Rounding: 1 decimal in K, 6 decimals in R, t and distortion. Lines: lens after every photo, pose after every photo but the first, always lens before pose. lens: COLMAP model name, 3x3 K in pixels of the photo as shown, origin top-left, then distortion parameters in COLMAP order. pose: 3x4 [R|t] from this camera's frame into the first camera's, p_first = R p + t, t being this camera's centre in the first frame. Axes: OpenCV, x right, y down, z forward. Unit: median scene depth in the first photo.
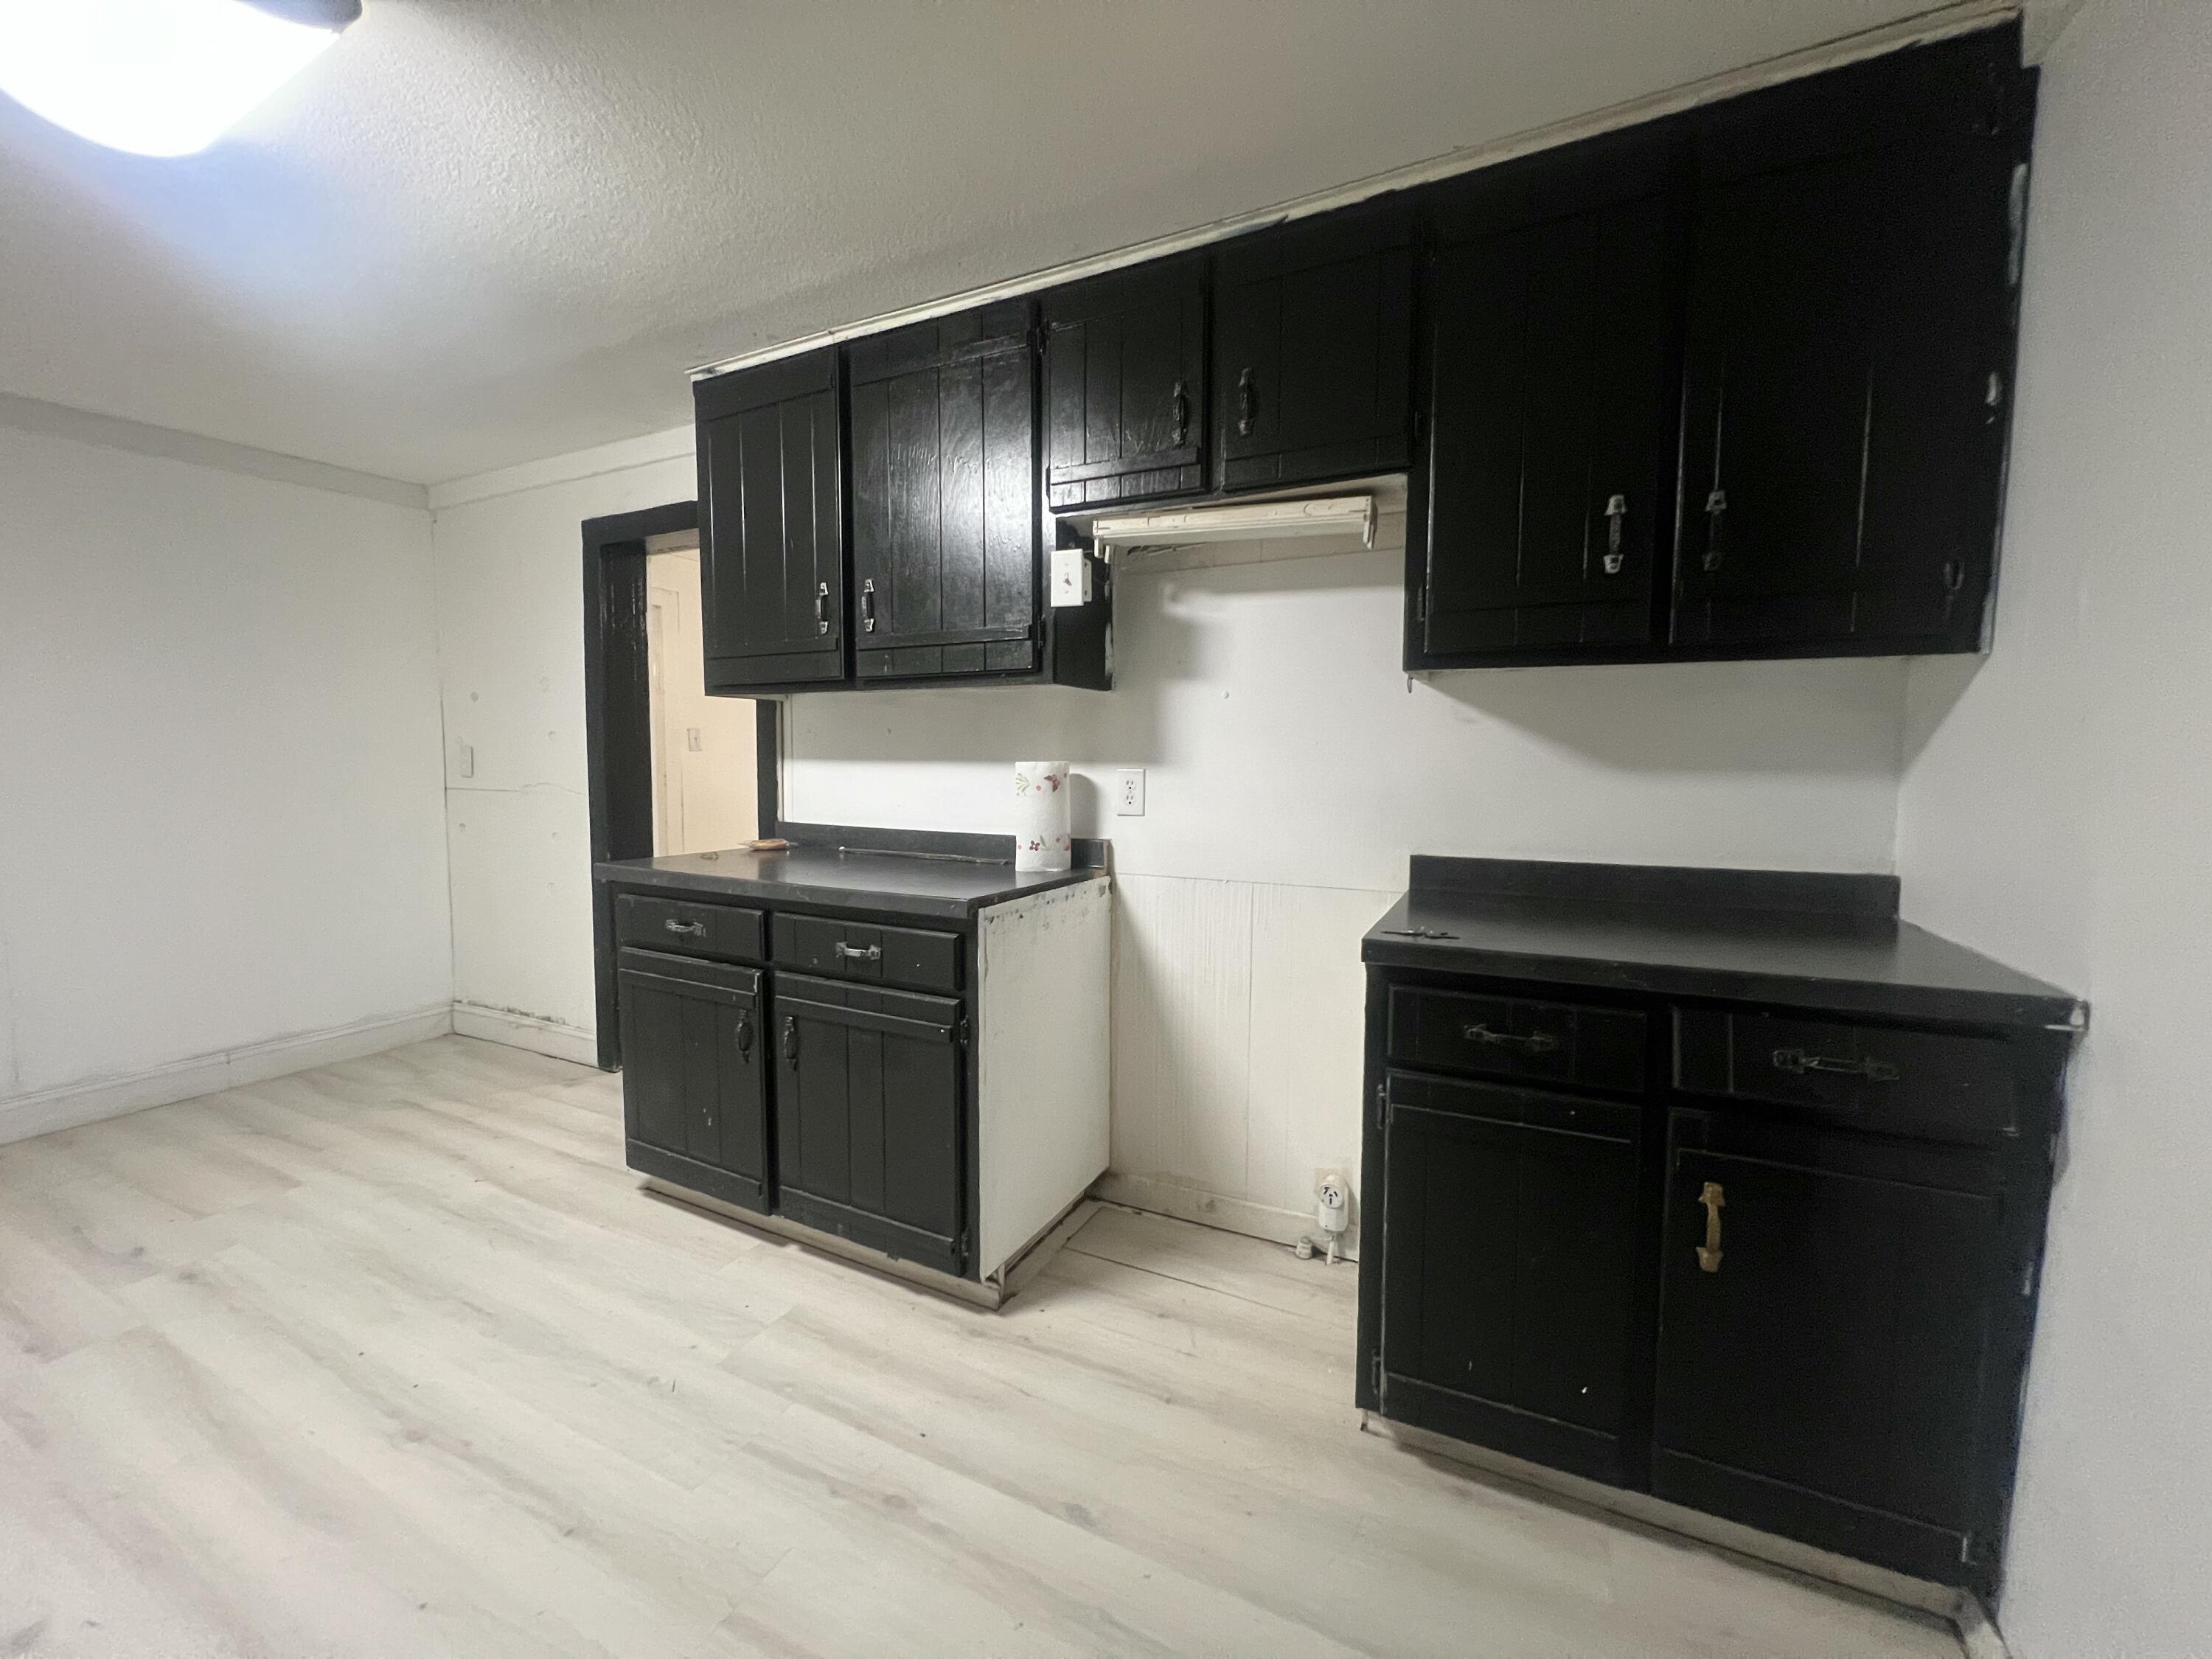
lens RADIAL K [[883.7, 0, 1100.5], [0, 883.7, 822.8], [0, 0, 1]] dist [-0.011109, 0.003861]
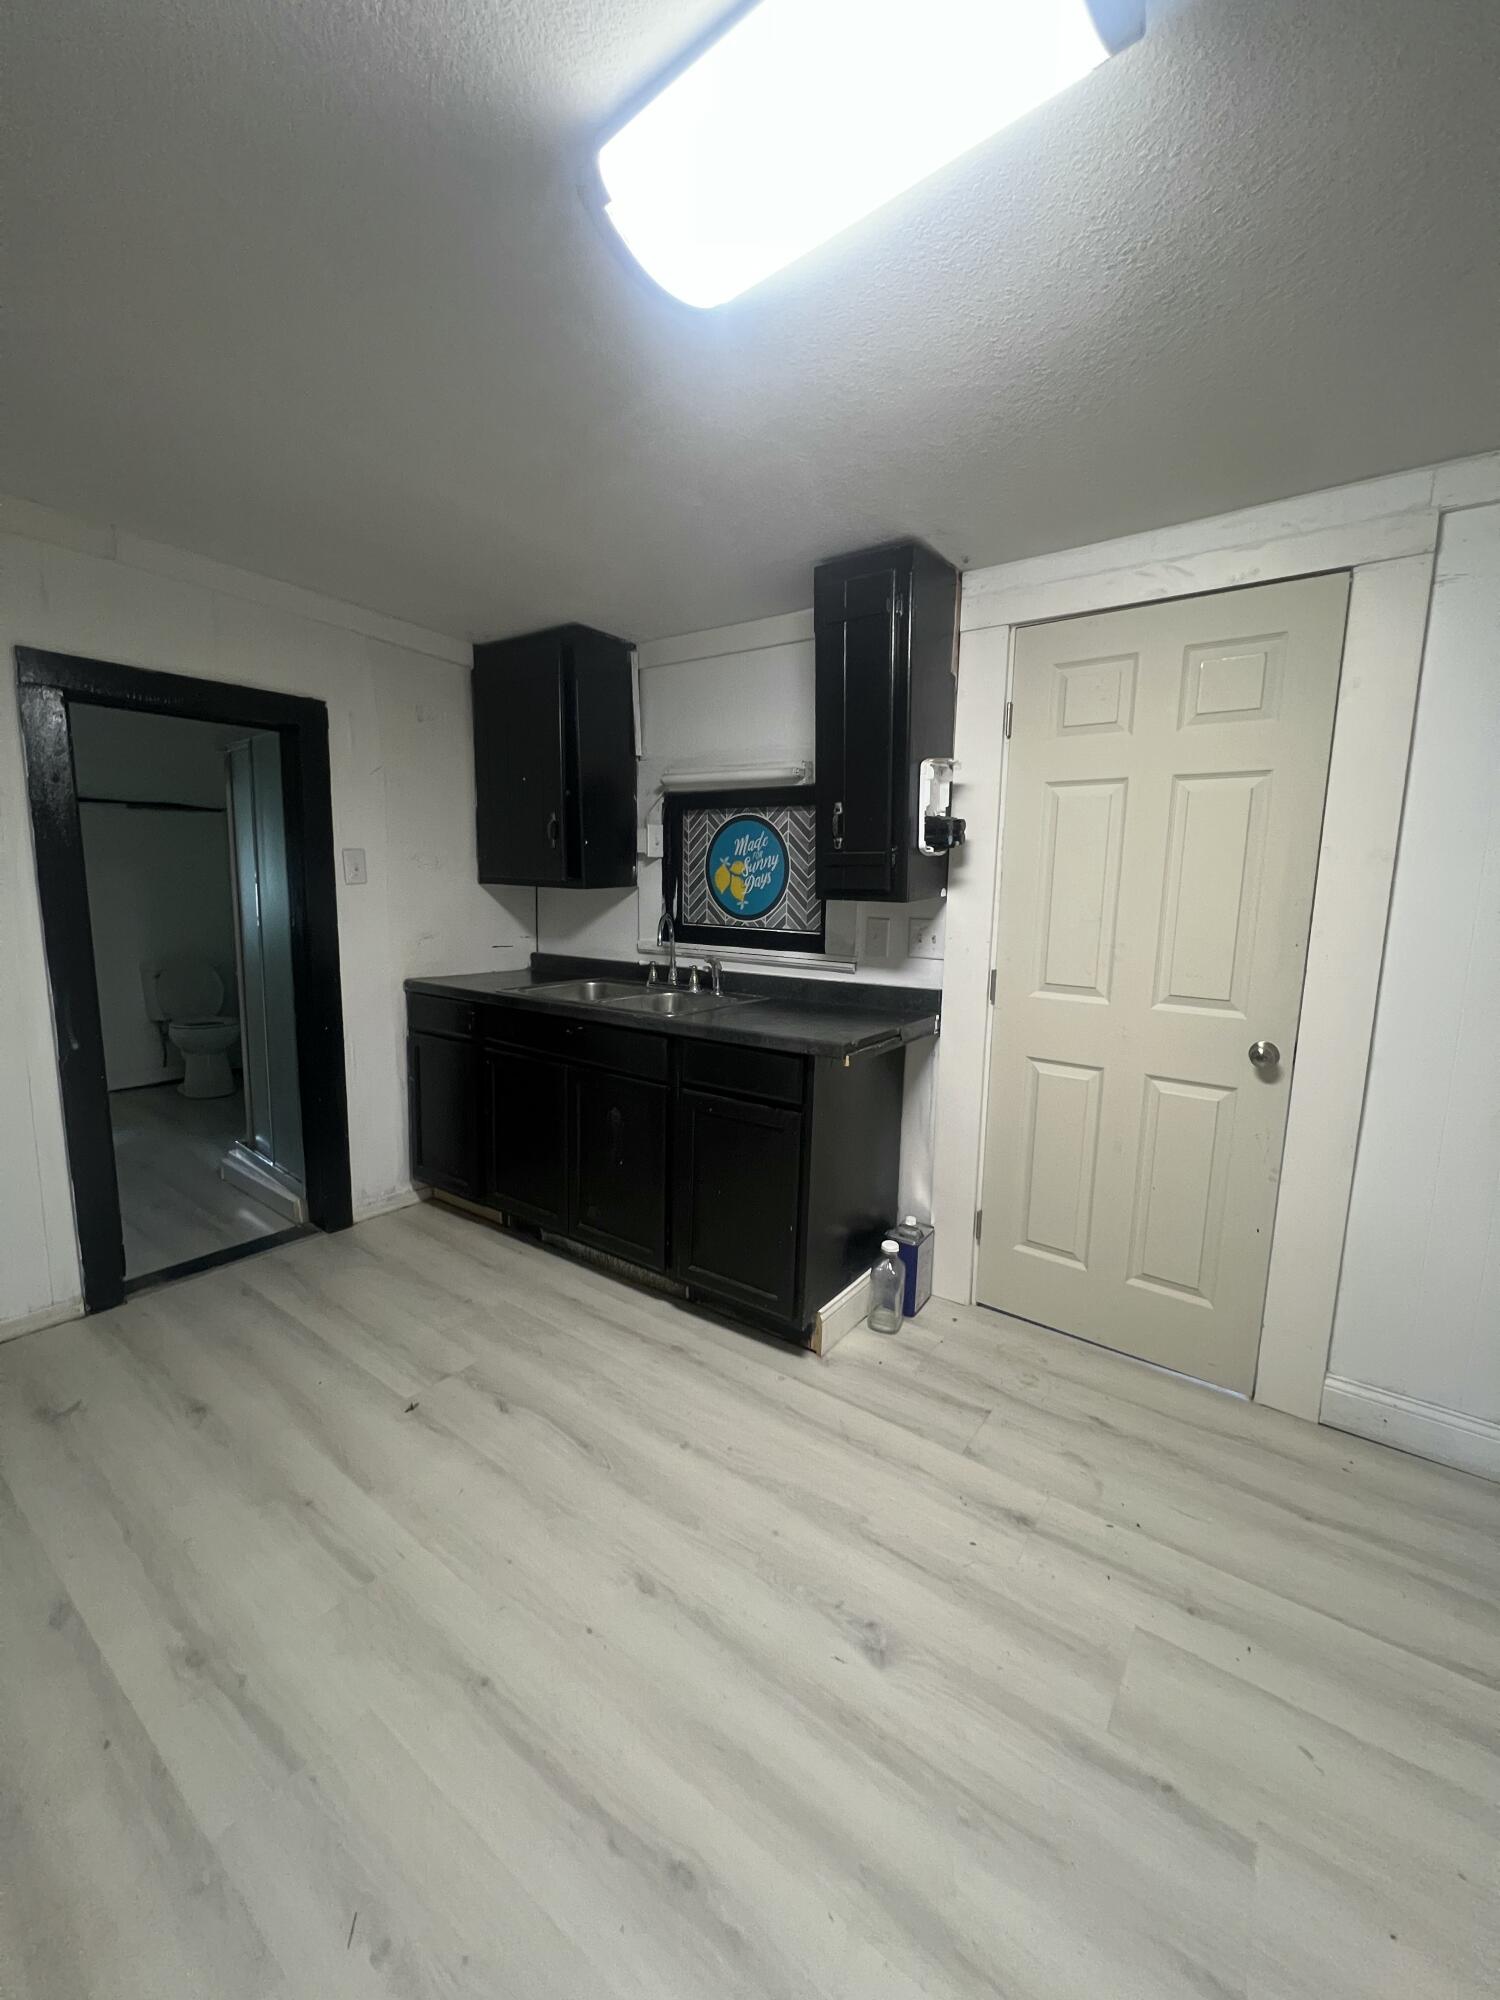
lens RADIAL K [[799.0, 0, 749.3], [0, 799.0, 990.9], [0, 0, 1]] dist [-0.011109, 0.003861]
pose [[-0.985322, -0.047584, 0.163940, -0.814658], [-0.011920, 0.977198, 0.211994, -0.170430], [-0.170289, 0.206928, -0.963422, 1.330232]]
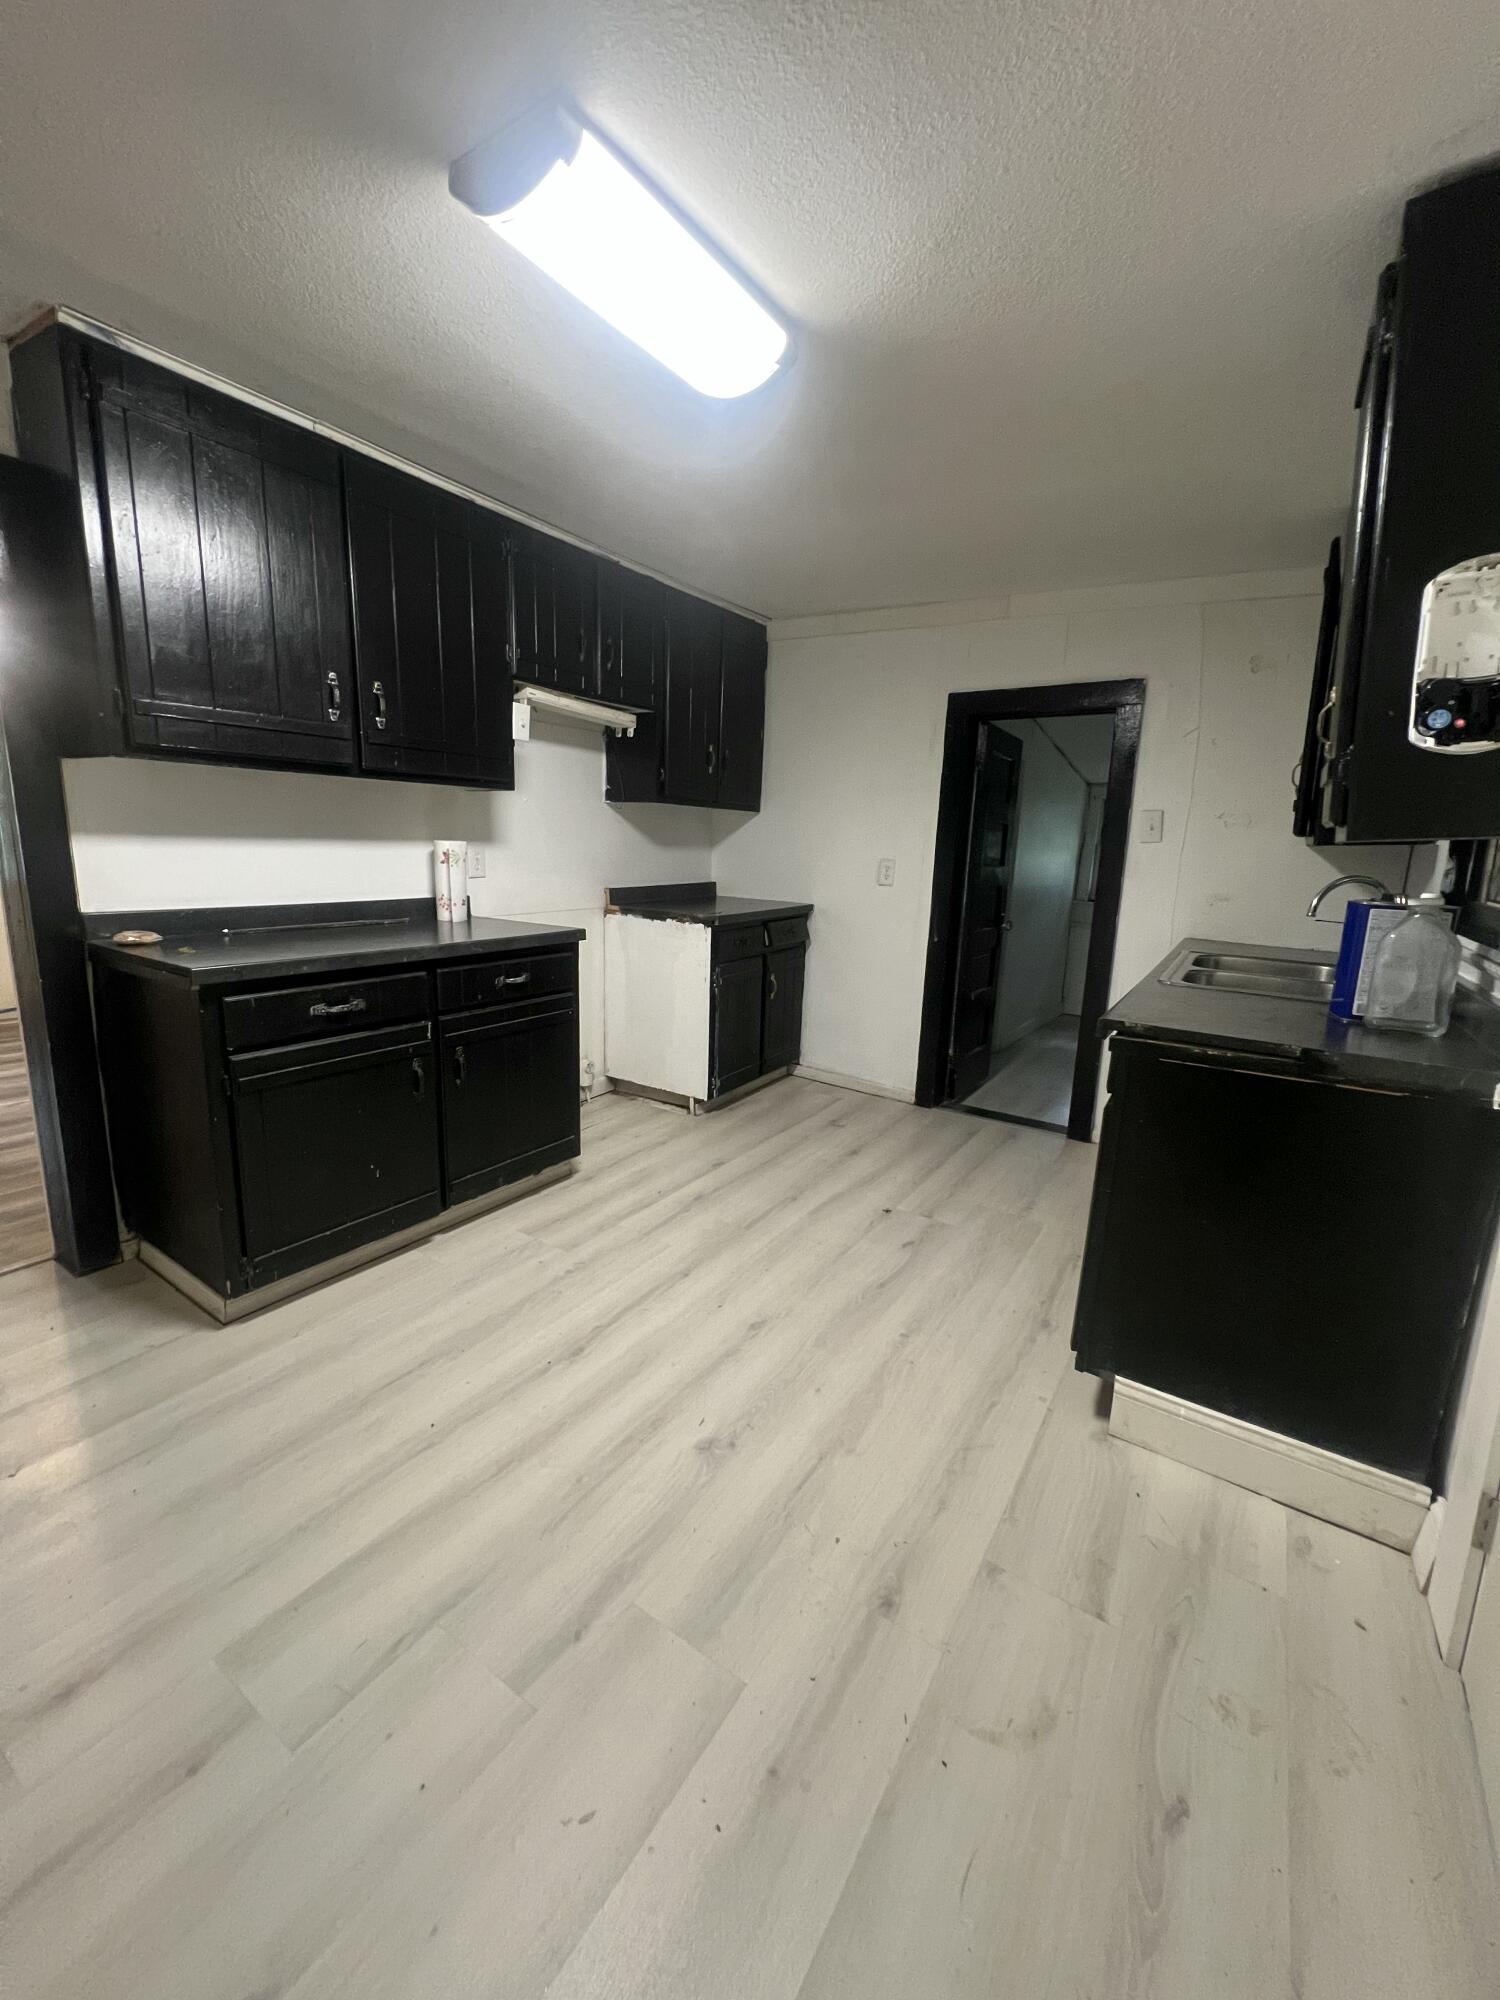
lens RADIAL K [[799.0, 0, 749.3], [0, 799.0, 990.9], [0, 0, 1]] dist [-0.011109, 0.003861]
pose [[0.119827, -0.187162, 0.974993, -1.657323], [0.041439, 0.982156, 0.183444, -0.064363], [-0.991930, 0.018421, 0.125444, 0.506614]]
